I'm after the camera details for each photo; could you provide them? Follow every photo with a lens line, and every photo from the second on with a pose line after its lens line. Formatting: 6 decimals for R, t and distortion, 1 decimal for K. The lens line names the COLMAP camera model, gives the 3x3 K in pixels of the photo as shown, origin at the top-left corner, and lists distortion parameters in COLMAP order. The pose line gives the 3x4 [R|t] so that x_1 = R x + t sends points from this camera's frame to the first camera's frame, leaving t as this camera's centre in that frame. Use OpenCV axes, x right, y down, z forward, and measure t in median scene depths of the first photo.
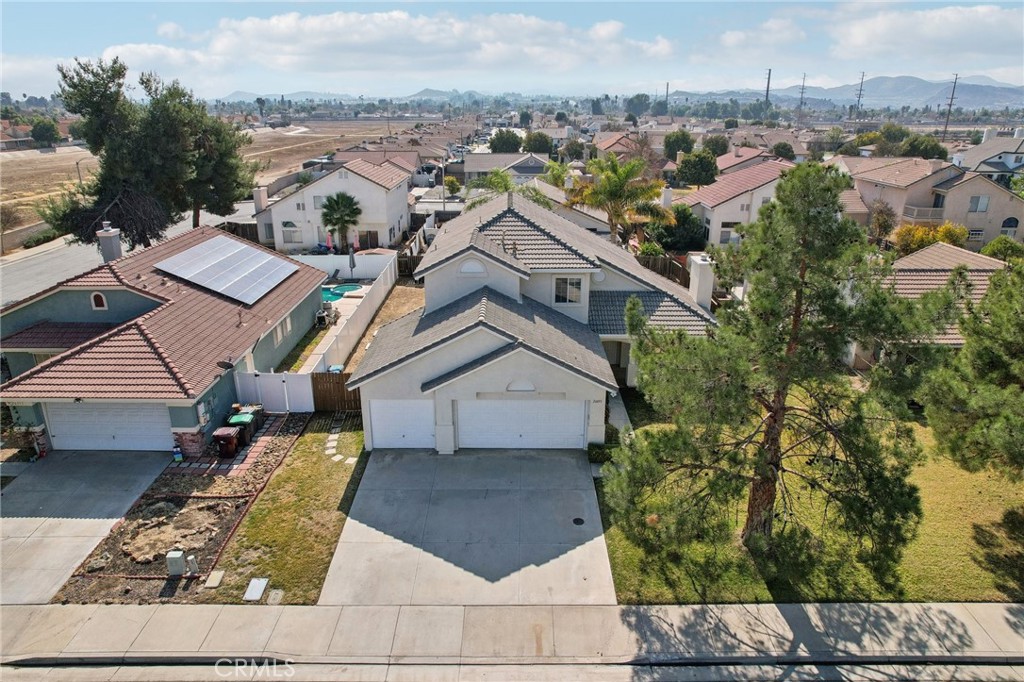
lens RADIAL K [[667.9, 0, 515.9], [0, 667.9, 335.2], [0, 0, 1]] dist [-0.049760, 0.025824]
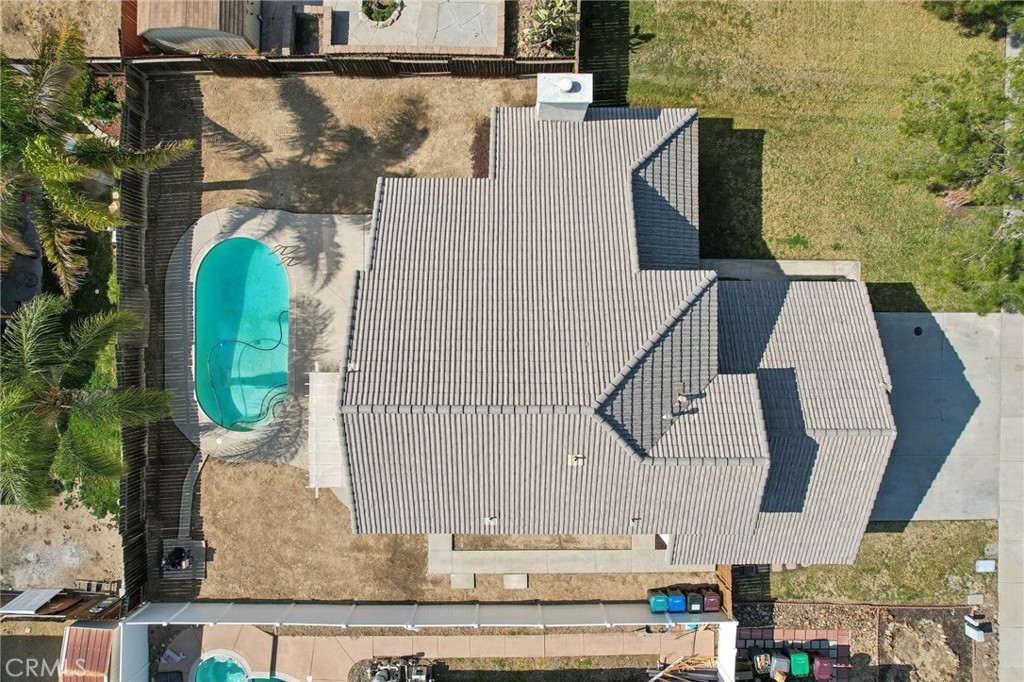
lens RADIAL K [[667.9, 0, 517.0], [0, 667.9, 345.6], [0, 0, 1]] dist [-0.049760, 0.025824]
pose [[0.010816, -0.999892, -0.009941, 0.064341], [0.326515, -0.005865, 0.945174, -0.957212], [-0.945130, -0.013469, 0.326416, 1.122153]]
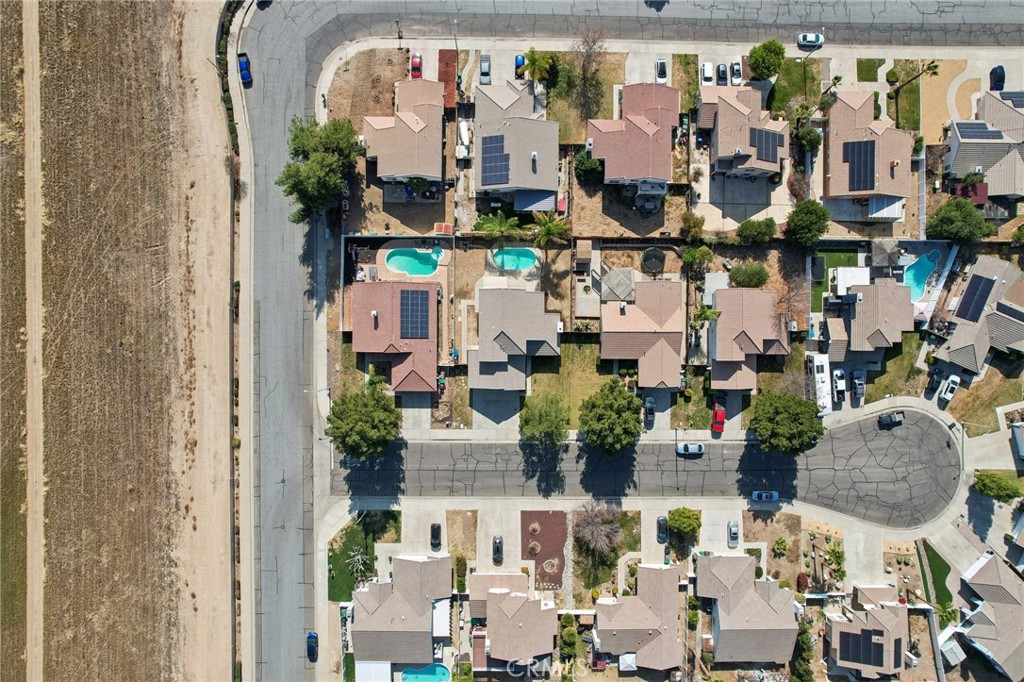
lens RADIAL K [[667.9, 0, 512.9], [0, 667.9, 332.3], [0, 0, 1]] dist [-0.049760, 0.025824]
pose [[0.999888, 0.009367, 0.011668, 0.006797], [-0.014197, 0.347658, 0.937514, -4.387853], [0.004725, -0.937575, 0.347752, -0.273008]]
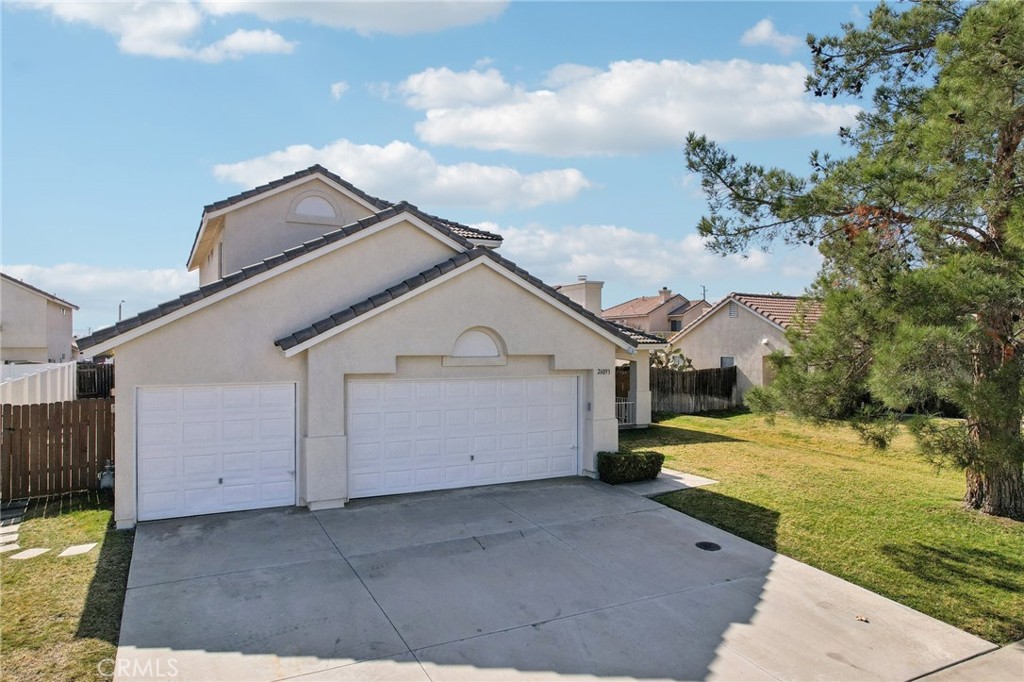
lens RADIAL K [[667.9, 0, 512.0], [0, 667.9, 343.0], [0, 0, 1]] dist [-0.049760, 0.025824]
pose [[0.888756, -0.004434, 0.458359, -0.199195], [0.157866, 0.941740, -0.296991, 0.225642], [-0.430339, 0.336311, 0.837677, 0.542760]]
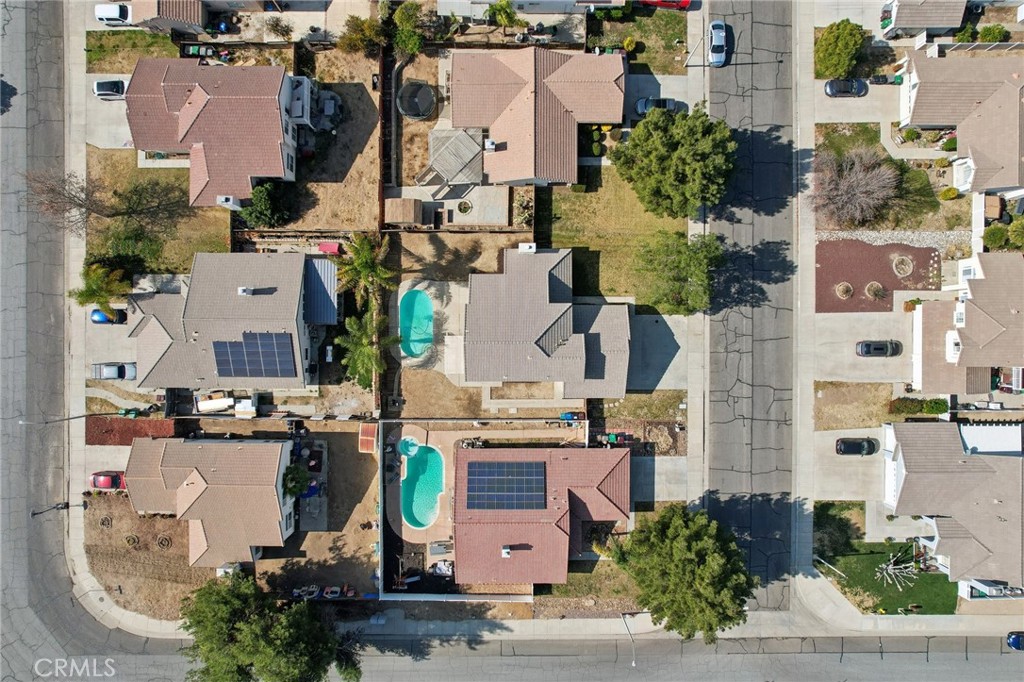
lens RADIAL K [[667.9, 0, 515.1], [0, 667.9, 344.8], [0, 0, 1]] dist [-0.049760, 0.025824]
pose [[0.006147, -0.999961, -0.006301, -0.004509], [0.326528, -0.003948, 0.945179, -2.771498], [-0.945168, -0.007868, 0.326491, 0.485186]]
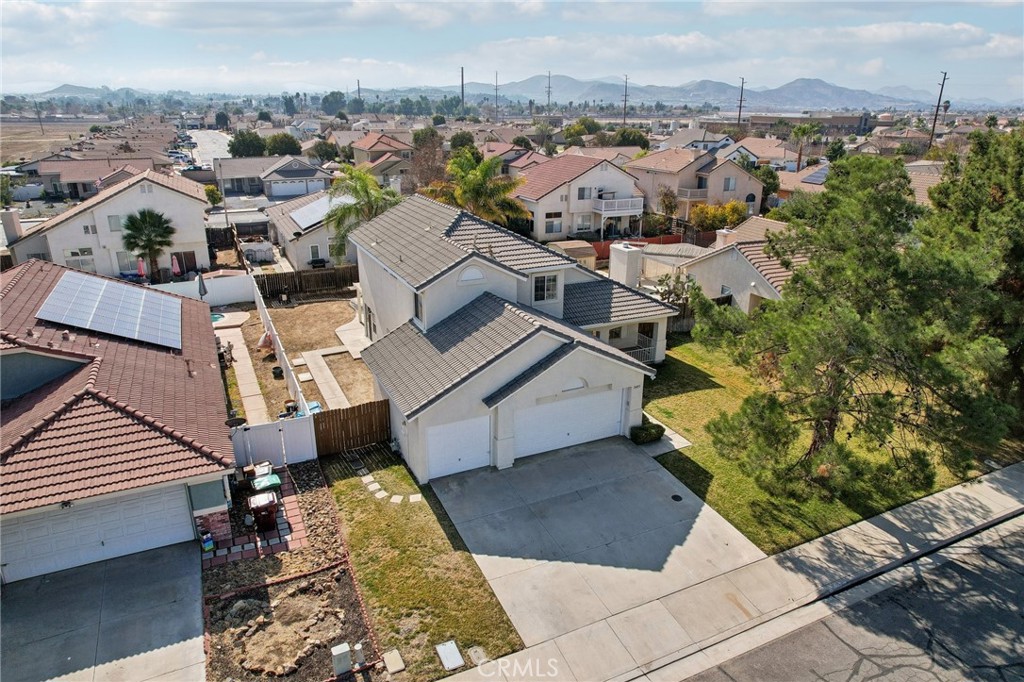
lens RADIAL K [[667.9, 0, 517.4], [0, 667.9, 338.0], [0, 0, 1]] dist [-0.049760, 0.025824]
pose [[0.902702, -0.141428, 0.406358, -0.457706], [0.138454, 0.989682, 0.036880, -0.041583], [-0.407381, 0.022970, 0.912969, 0.107949]]
